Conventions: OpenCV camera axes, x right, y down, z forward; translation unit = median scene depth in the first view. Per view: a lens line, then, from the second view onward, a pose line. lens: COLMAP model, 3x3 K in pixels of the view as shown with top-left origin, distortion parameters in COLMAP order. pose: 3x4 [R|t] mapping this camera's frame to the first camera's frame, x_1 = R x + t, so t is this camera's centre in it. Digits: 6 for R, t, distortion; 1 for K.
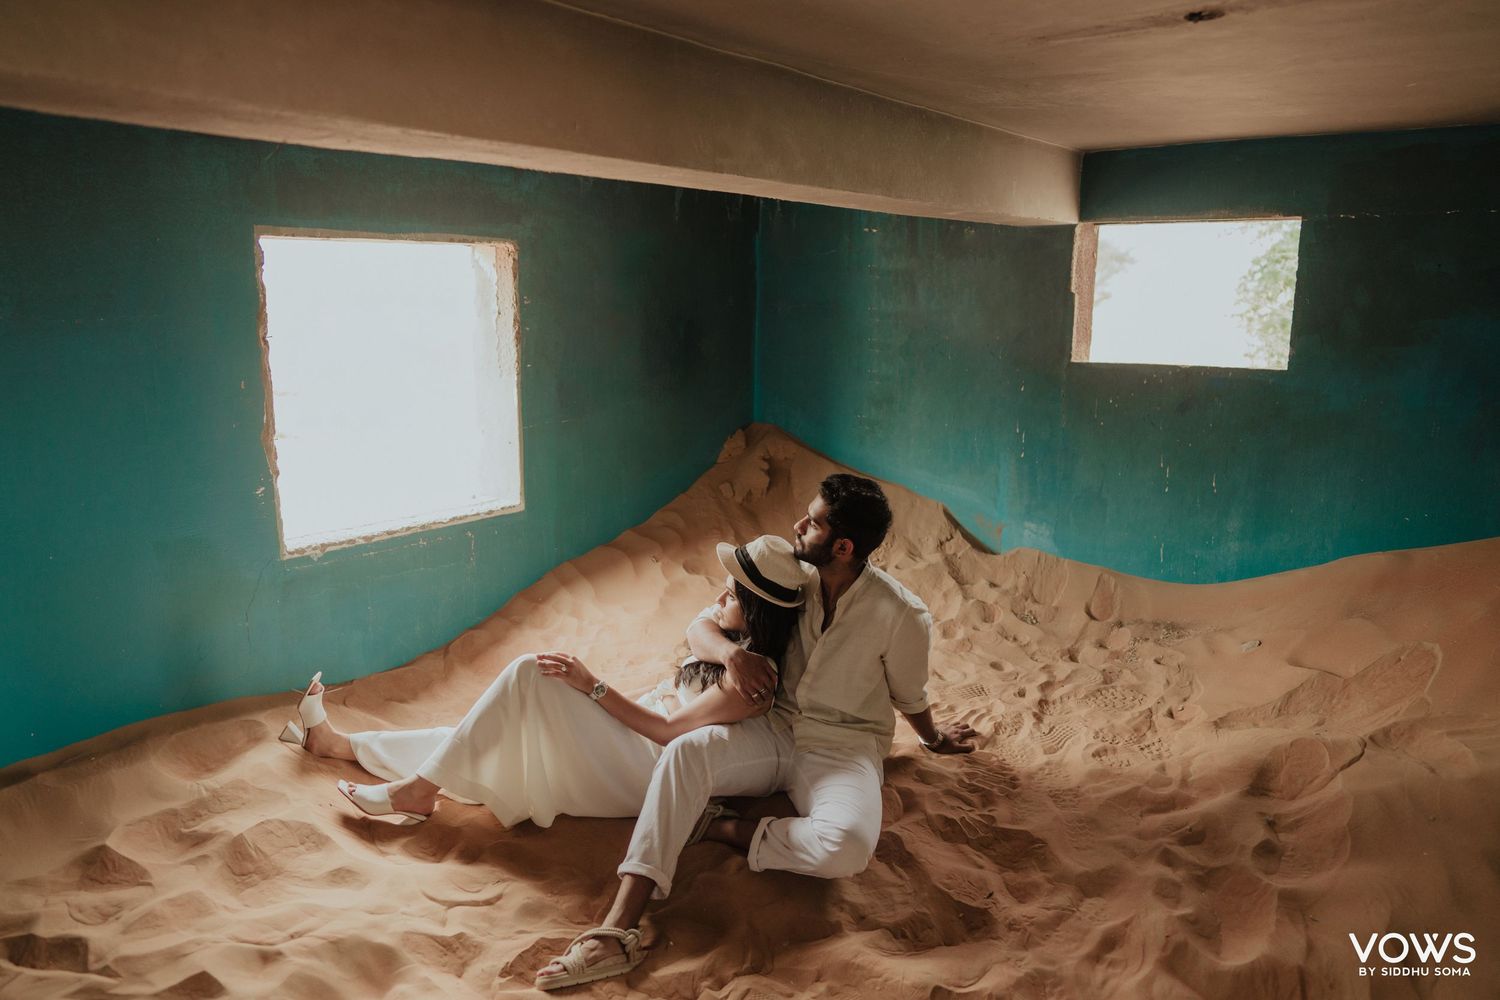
lens RADIAL K [[1056.8, 0, 722.8], [0, 1056.8, 491.8], [0, 0, 1]] dist [-0.022132, 0.003308]
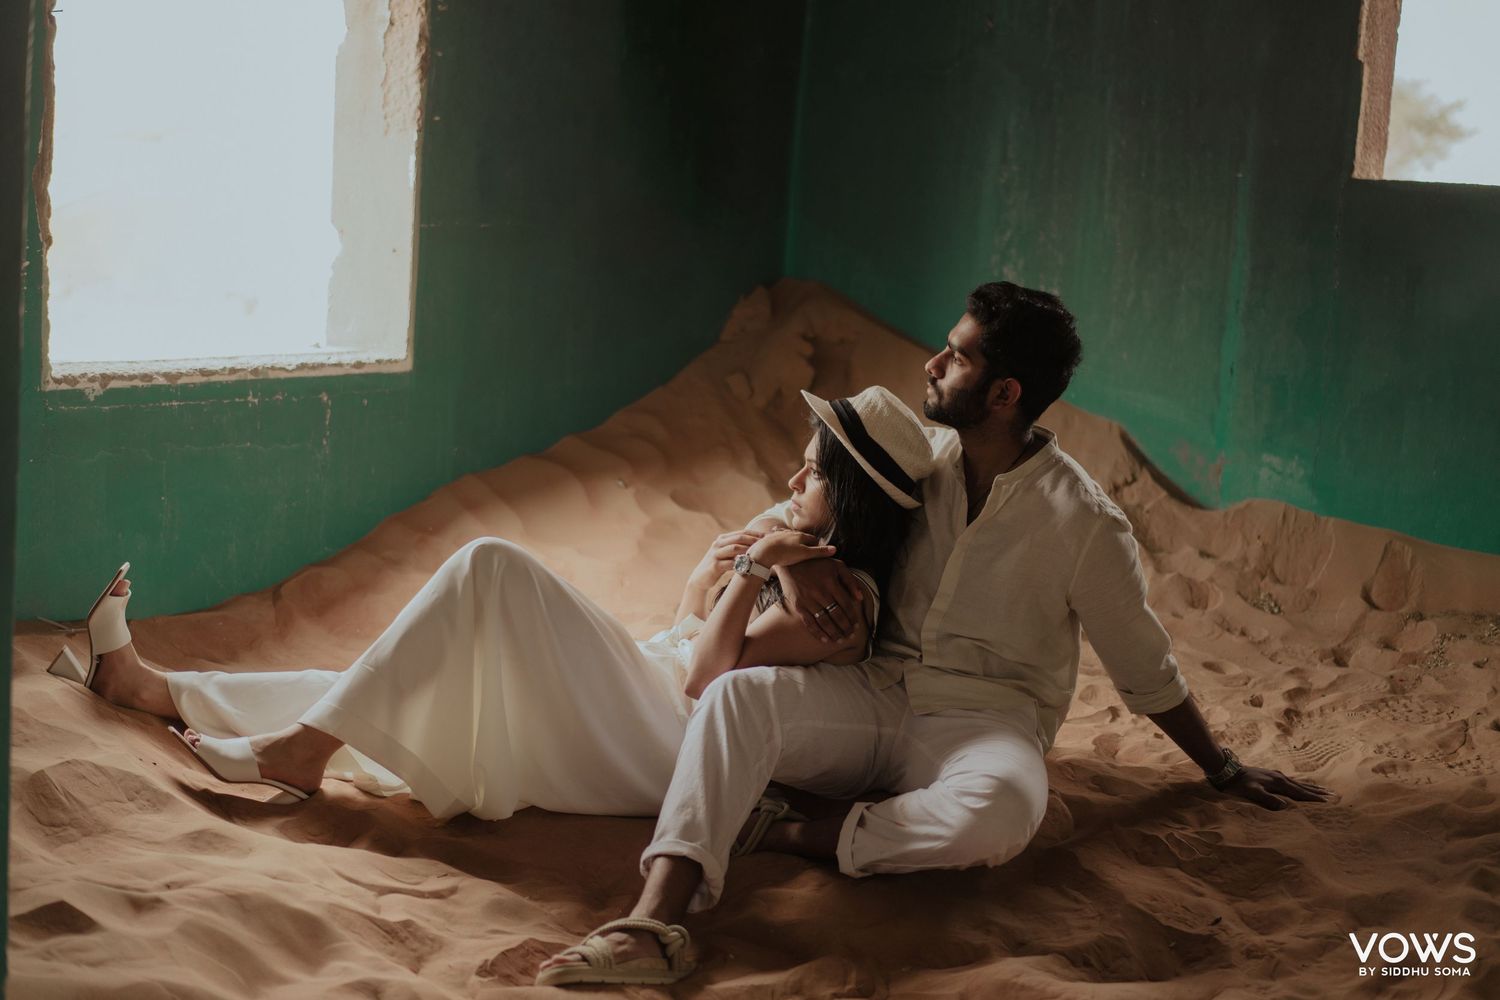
lens RADIAL K [[2334.9, 0, 748.4], [0, 2334.9, 496.7], [0, 0, 1]] dist [0.135703, -0.842529]
pose [[0.995062, 0.052249, 0.084389, -0.132912], [-0.048422, 0.997731, -0.046778, 0.164634], [-0.086642, 0.042461, 0.995334, -0.333556]]
